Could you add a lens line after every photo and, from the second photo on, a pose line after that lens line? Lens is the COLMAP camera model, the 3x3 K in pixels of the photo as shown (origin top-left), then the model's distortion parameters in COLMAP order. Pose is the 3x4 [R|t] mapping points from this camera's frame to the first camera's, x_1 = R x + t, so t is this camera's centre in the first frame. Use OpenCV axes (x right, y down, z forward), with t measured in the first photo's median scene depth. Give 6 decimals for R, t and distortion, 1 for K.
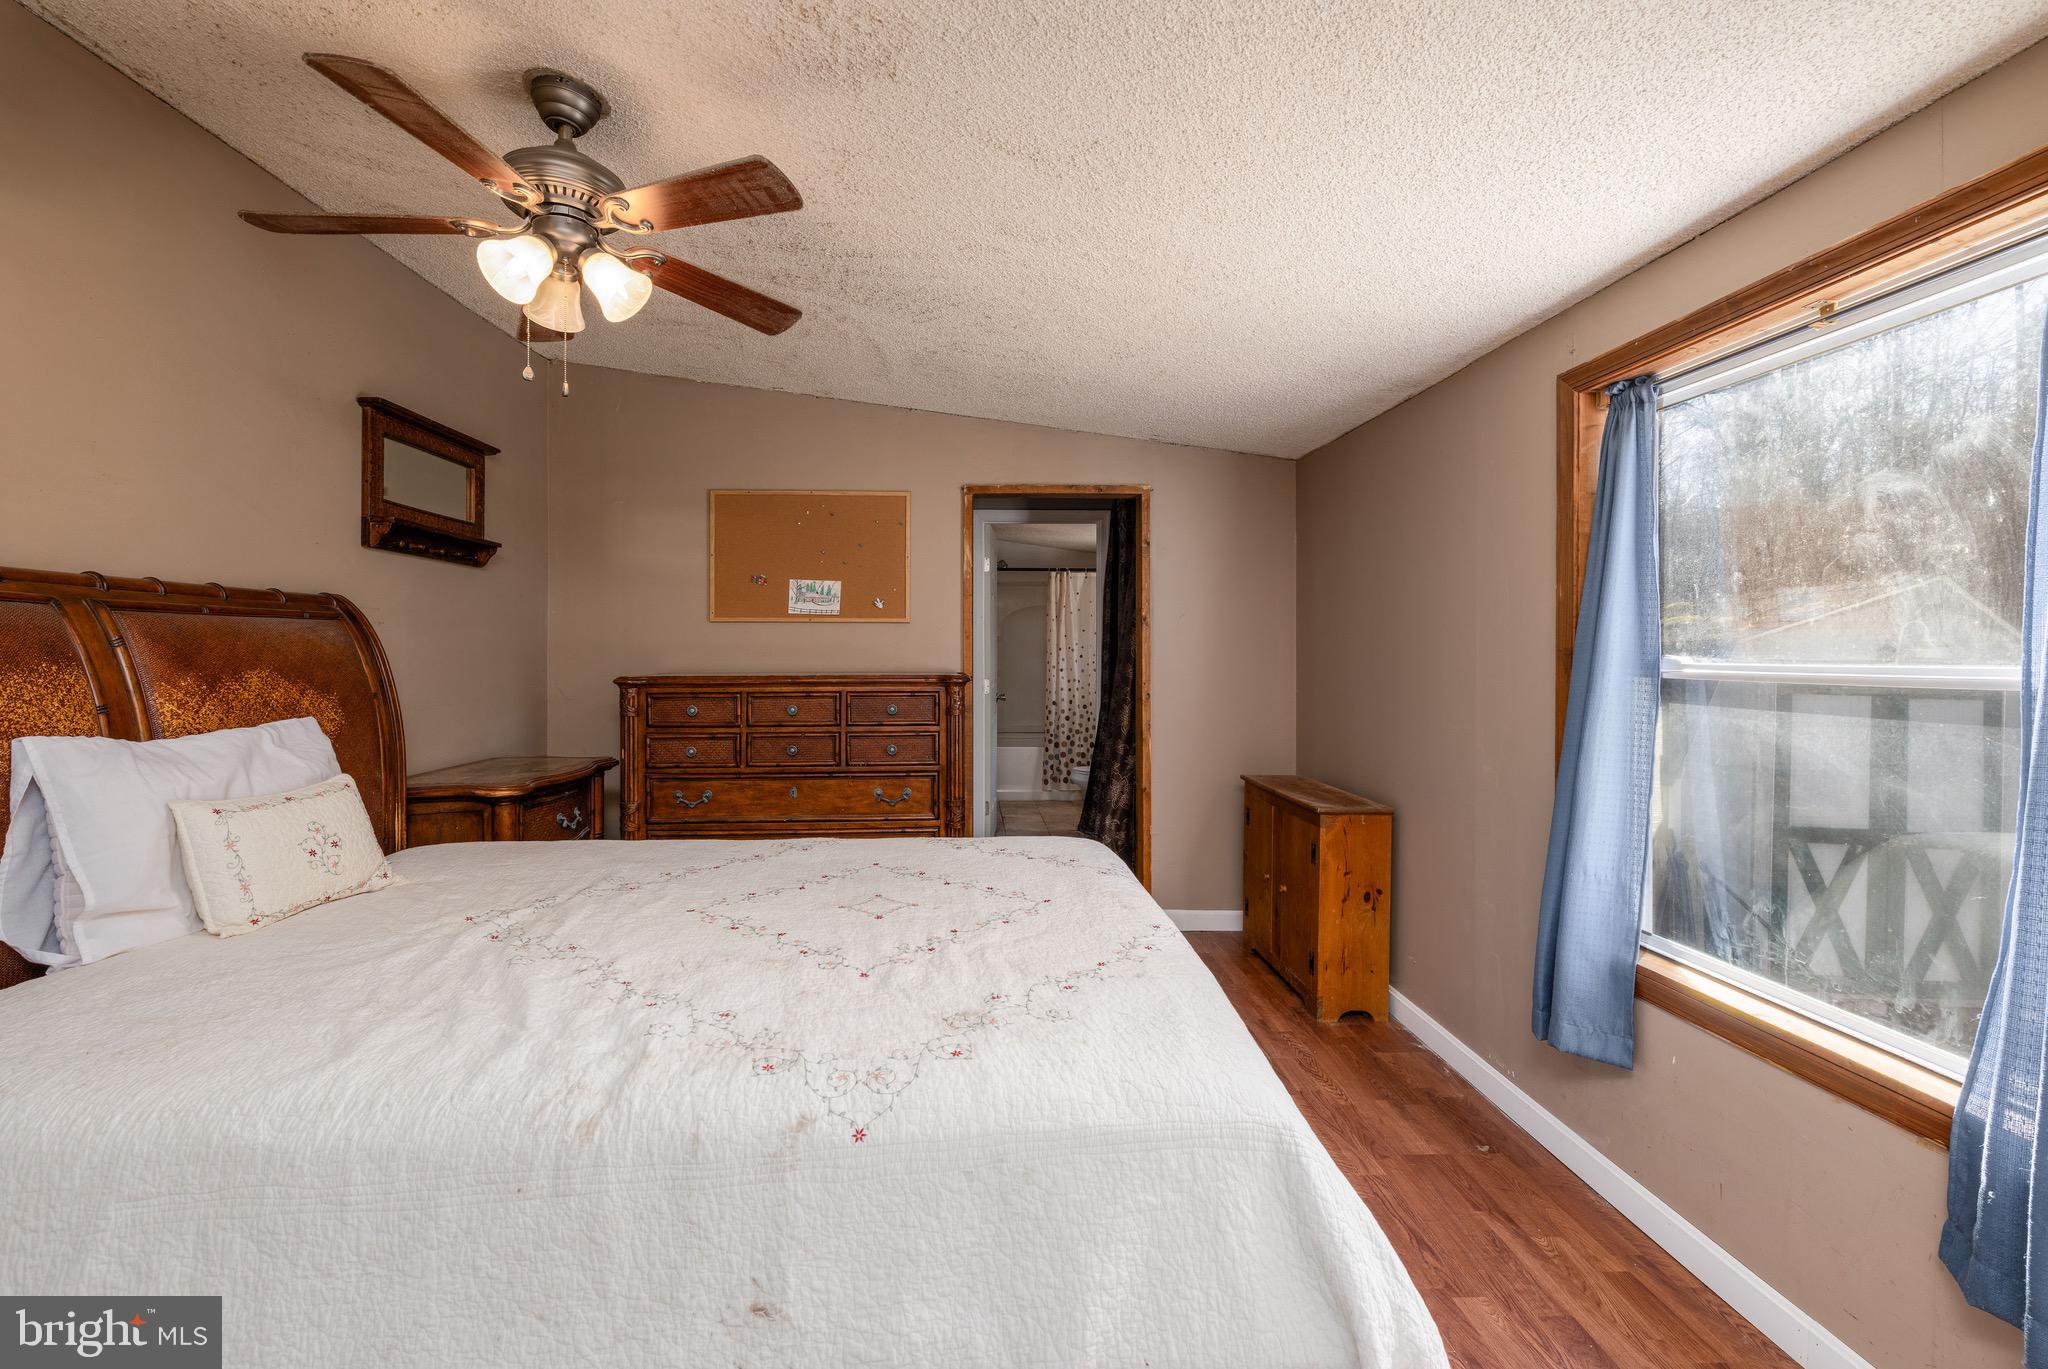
lens RADIAL K [[882.3, 0, 1024.5], [0, 882.3, 651.3], [0, 0, 1]] dist [0.001742, 0.000145]
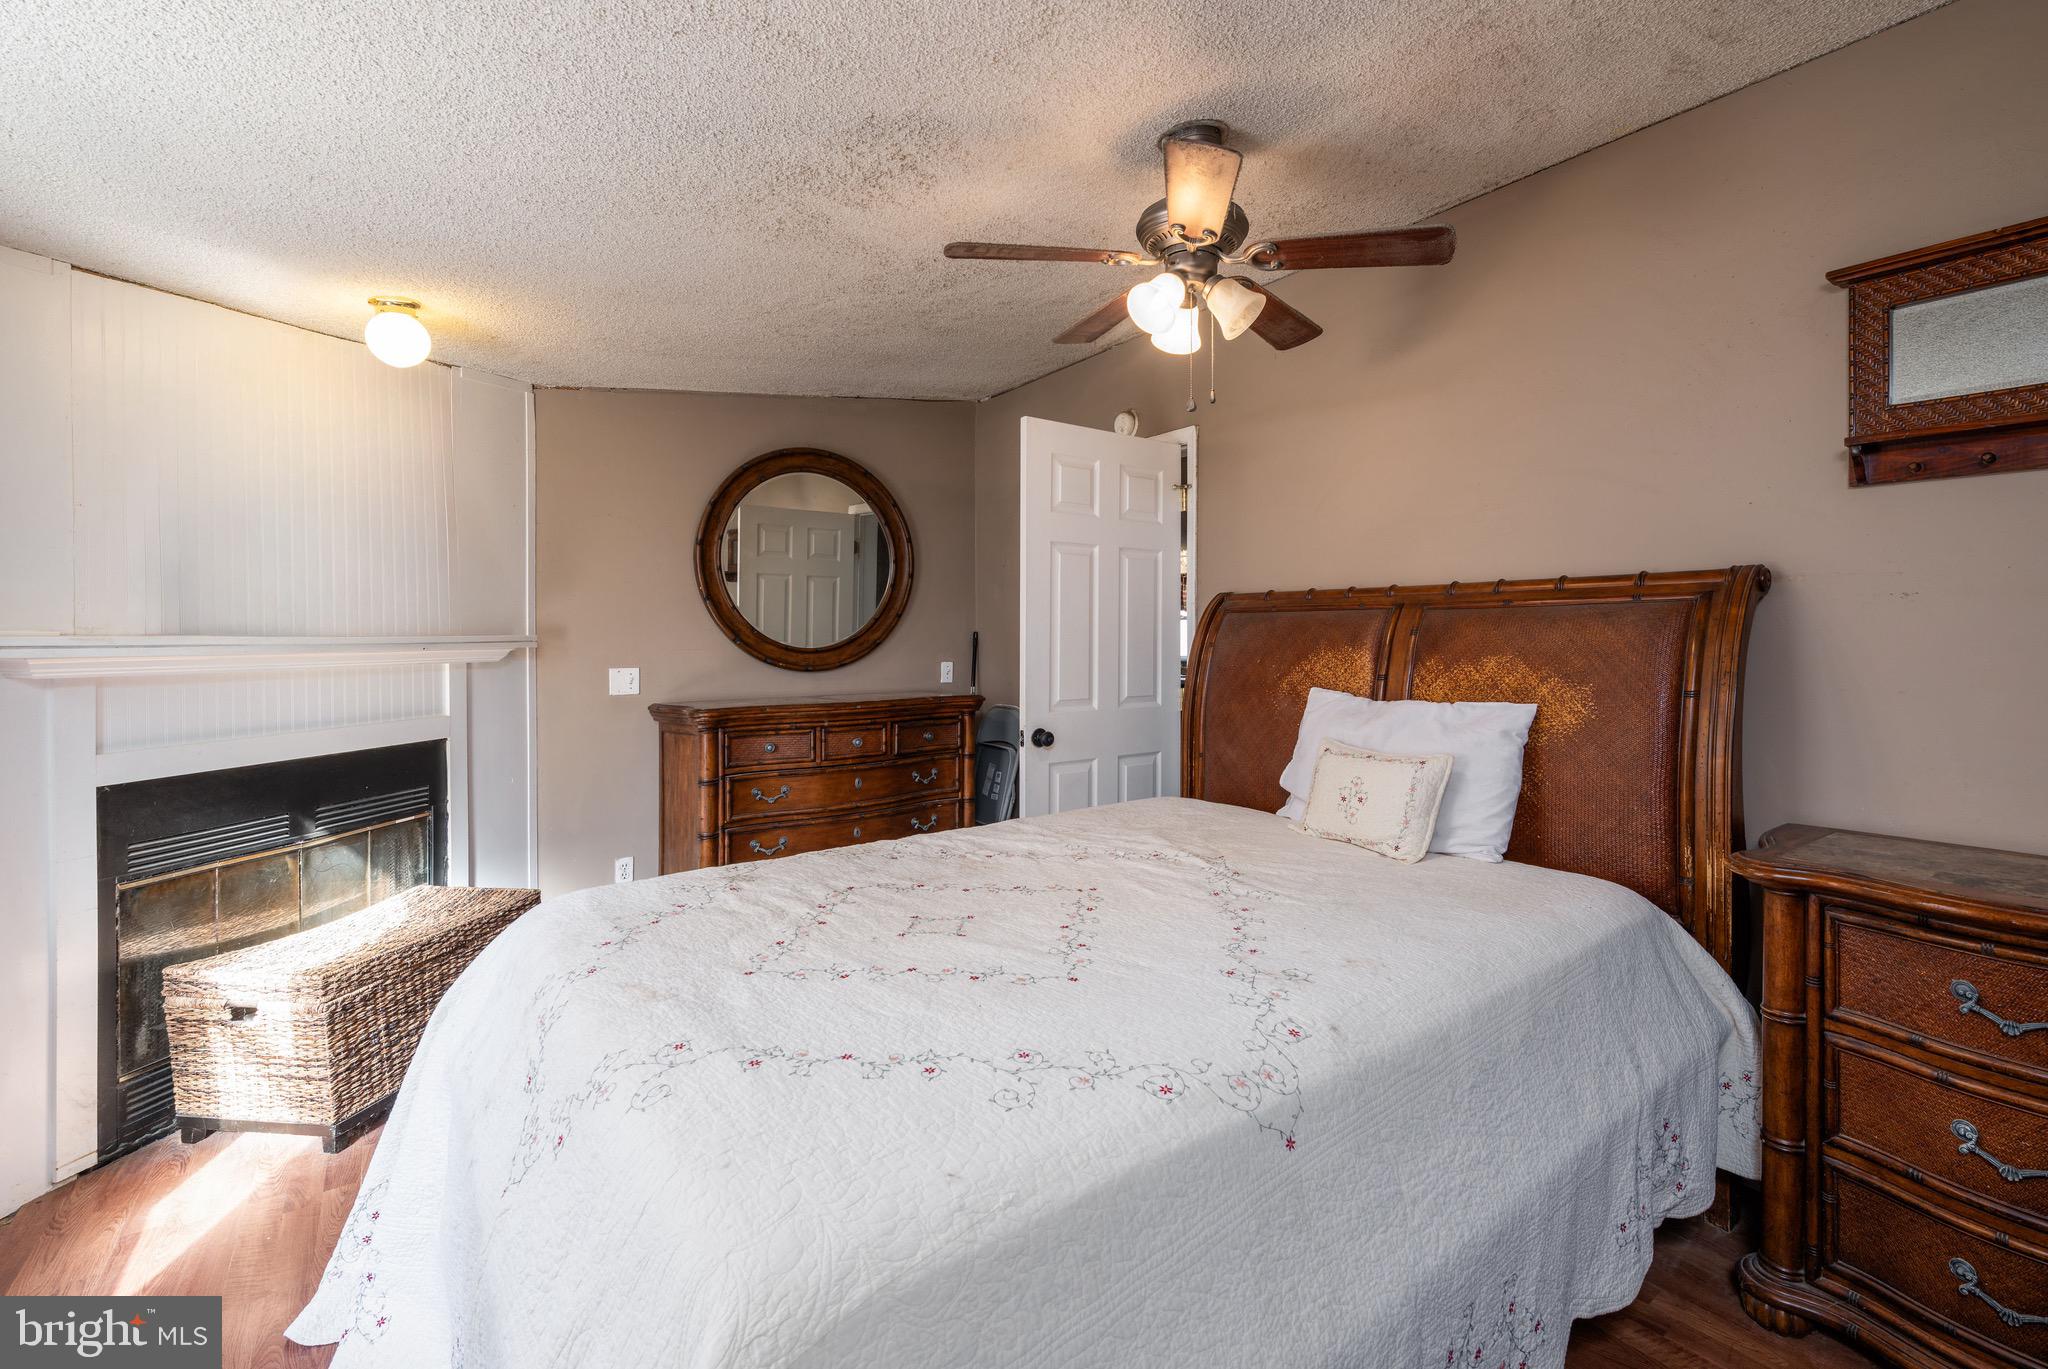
lens RADIAL K [[876.7, 0, 1000.4], [0, 876.7, 630.5], [0, 0, 1]] dist [-0.001955, -0.000213]
pose [[-0.862912, -0.003192, -0.505345, 0.218474], [-0.006041, 0.999974, 0.004000, -0.010899], [0.505319, 0.006504, -0.862908, 1.752068]]
